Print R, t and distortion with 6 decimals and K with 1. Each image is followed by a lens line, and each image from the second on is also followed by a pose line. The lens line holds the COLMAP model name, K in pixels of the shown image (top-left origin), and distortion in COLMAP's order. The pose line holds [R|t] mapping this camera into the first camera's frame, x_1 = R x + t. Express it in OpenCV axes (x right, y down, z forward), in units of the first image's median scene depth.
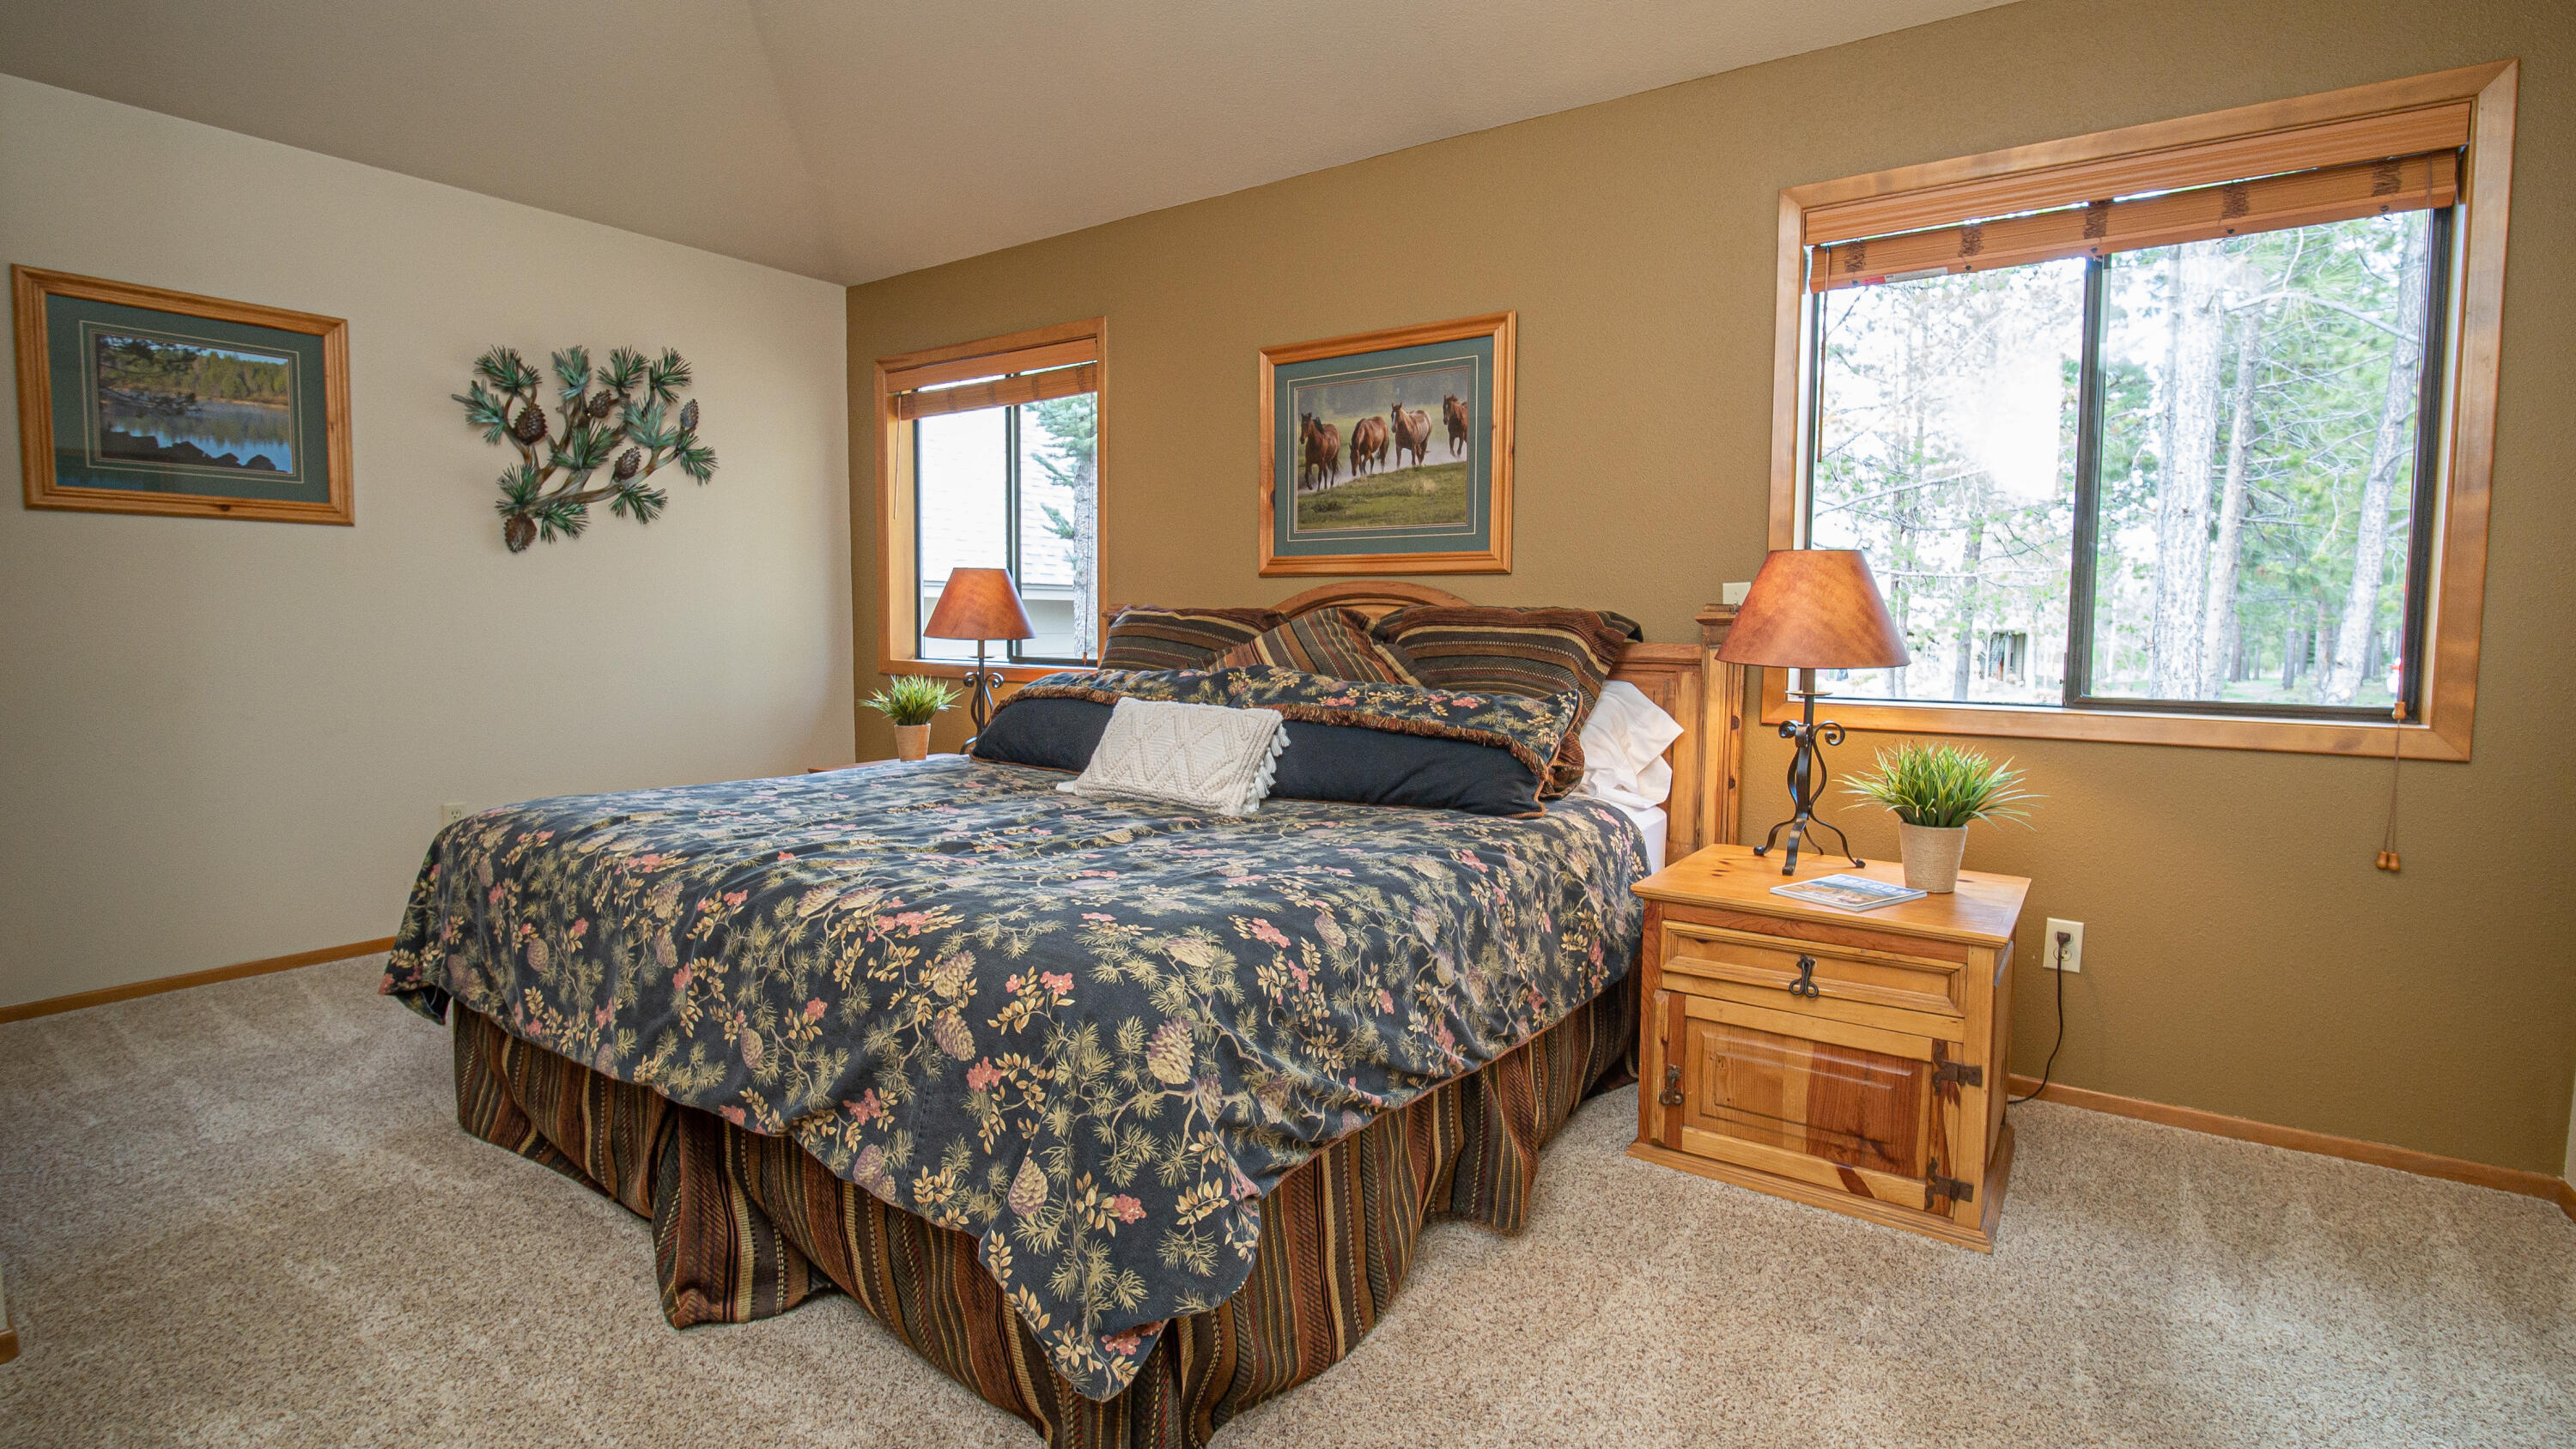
lens RADIAL K [[1160.6, 0, 1280.6], [0, 1160.6, 709.1], [0, 0, 1]] dist [-0.015886, -0.004002]
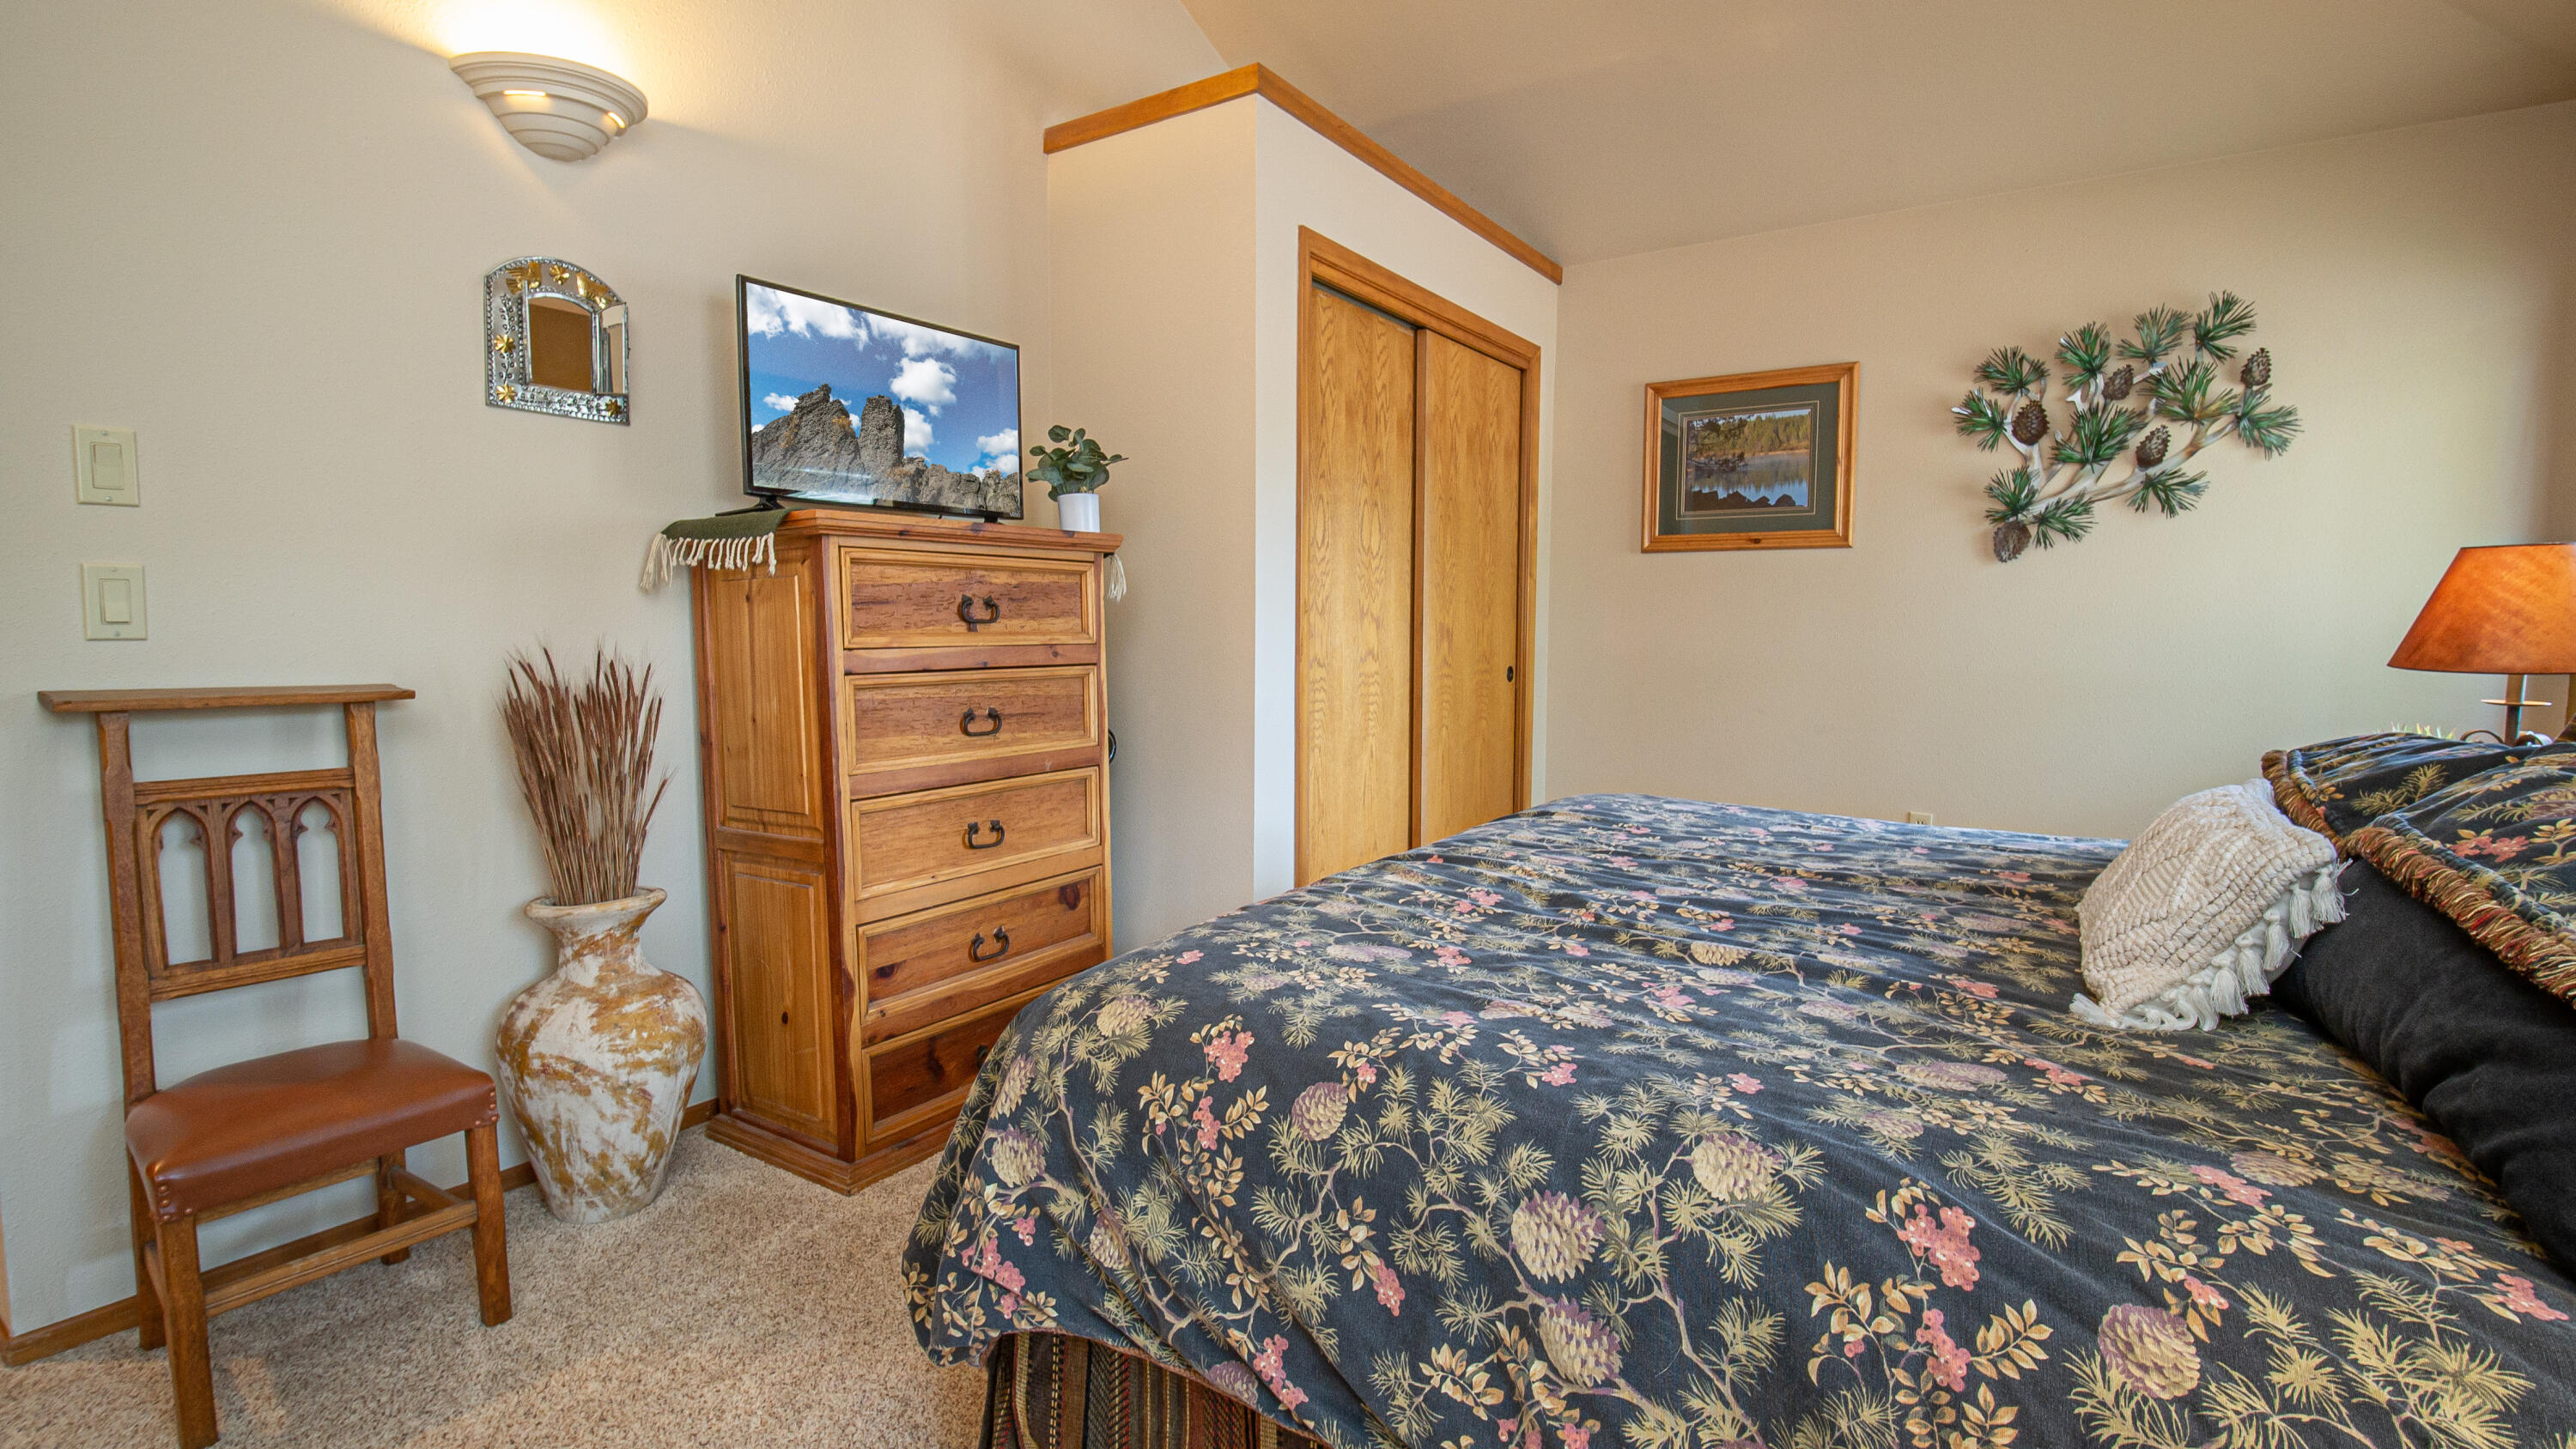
lens RADIAL K [[1160.6, 0, 1280.6], [0, 1160.6, 709.1], [0, 0, 1]] dist [-0.015886, -0.004002]
pose [[0.032312, 0.067575, -0.997191, 0.309796], [-0.081035, 0.994604, 0.064774, -0.032665], [0.996187, 0.078714, 0.037614, 0.431521]]
